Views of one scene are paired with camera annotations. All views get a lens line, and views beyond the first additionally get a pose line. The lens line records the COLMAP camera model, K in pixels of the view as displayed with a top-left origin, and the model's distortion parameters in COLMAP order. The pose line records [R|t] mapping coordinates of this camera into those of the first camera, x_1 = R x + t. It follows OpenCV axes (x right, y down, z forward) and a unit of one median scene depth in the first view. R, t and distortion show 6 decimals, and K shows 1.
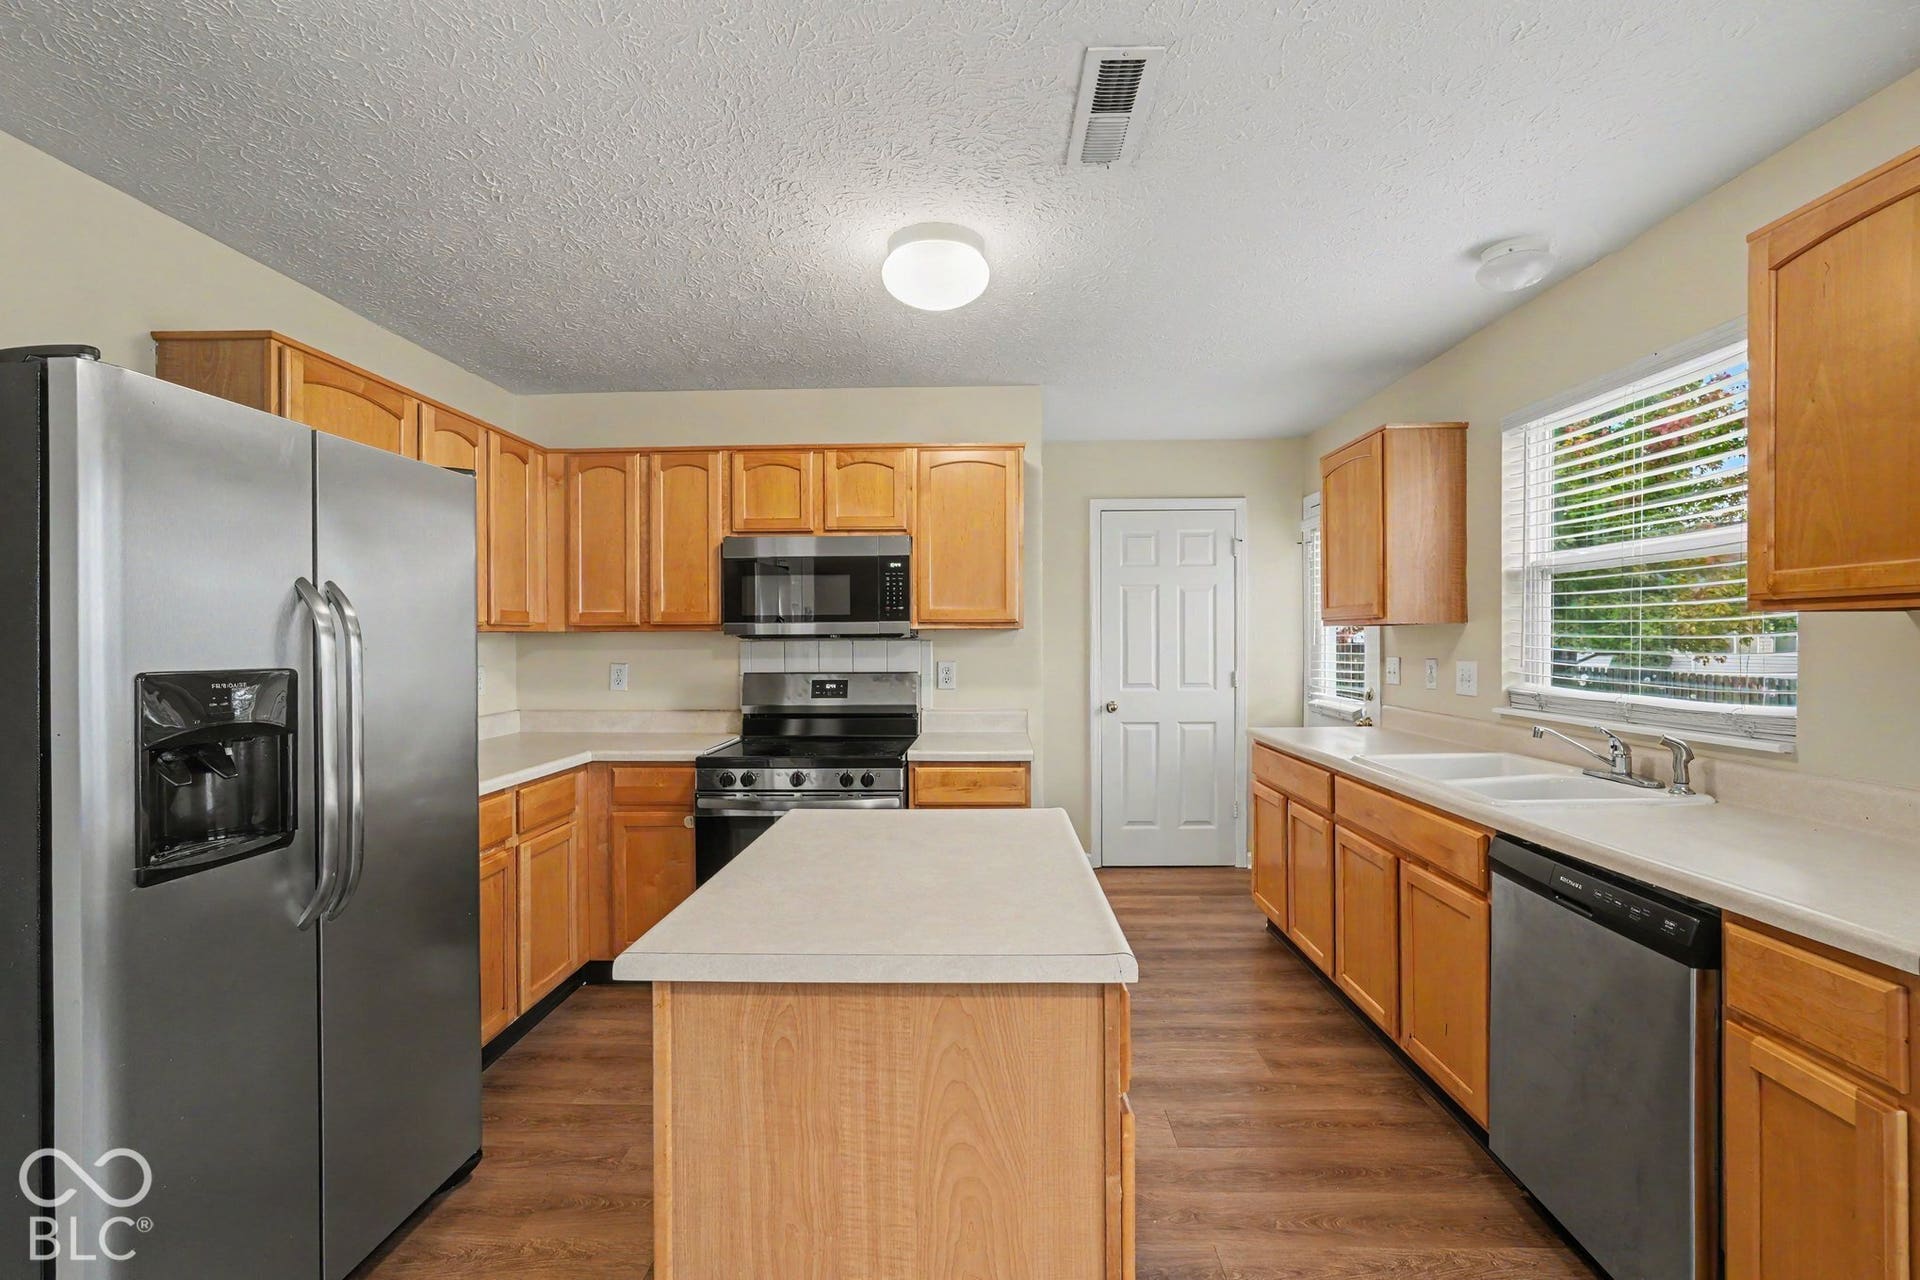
lens RADIAL K [[847.6, 0, 960.0], [0, 847.6, 640.0], [0, 0, 1]] dist [0.000339, -0.000024]
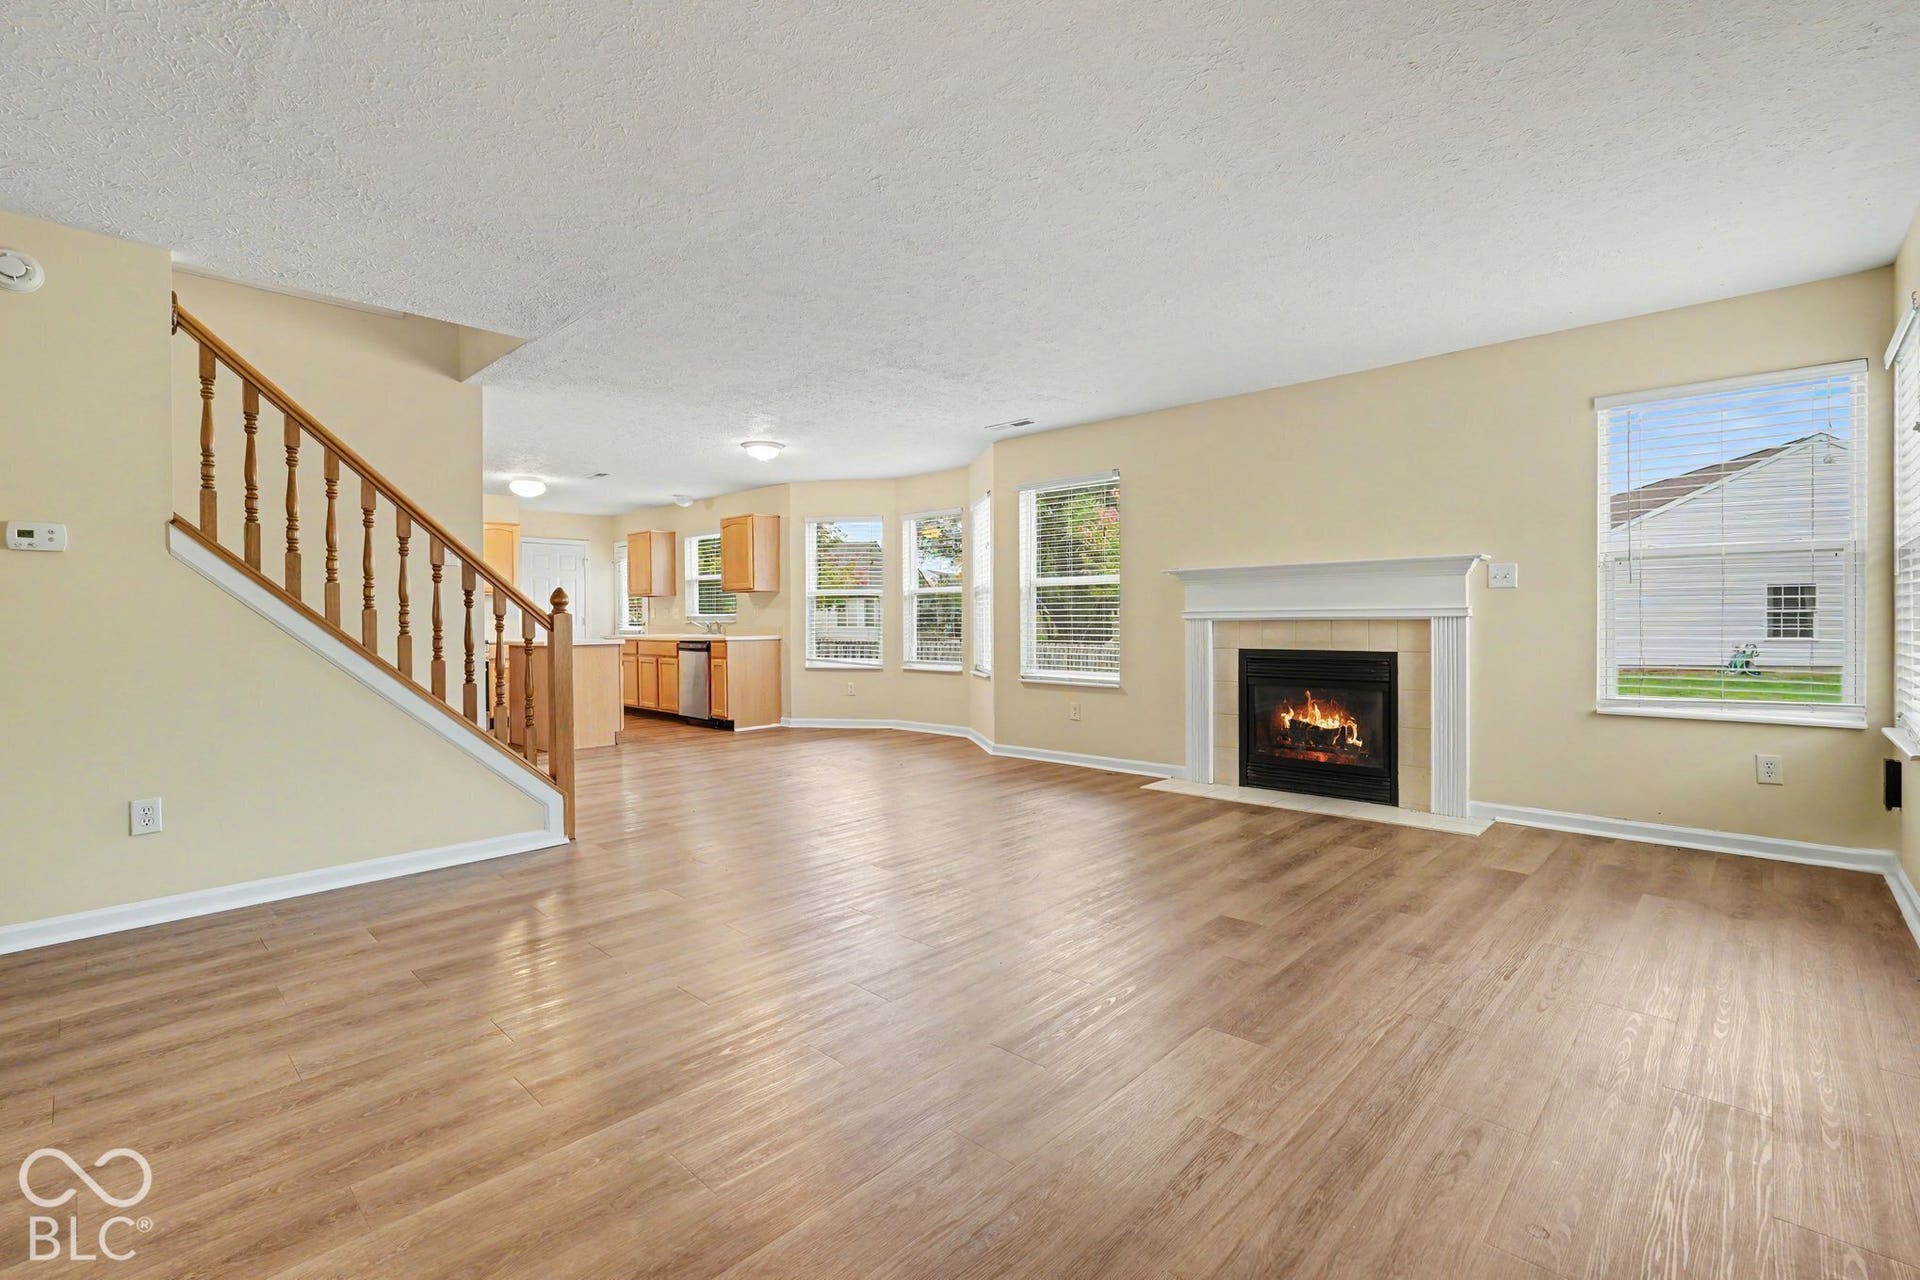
lens RADIAL K [[847.6, 0, 960.0], [0, 847.6, 640.0], [0, 0, 1]] dist [0.000339, -0.000024]
pose [[0.665283, -0.011768, 0.746499, -1.116815], [0.003274, 0.999912, 0.012845, 0.113346], [-0.746585, -0.006101, 0.665263, -2.000653]]
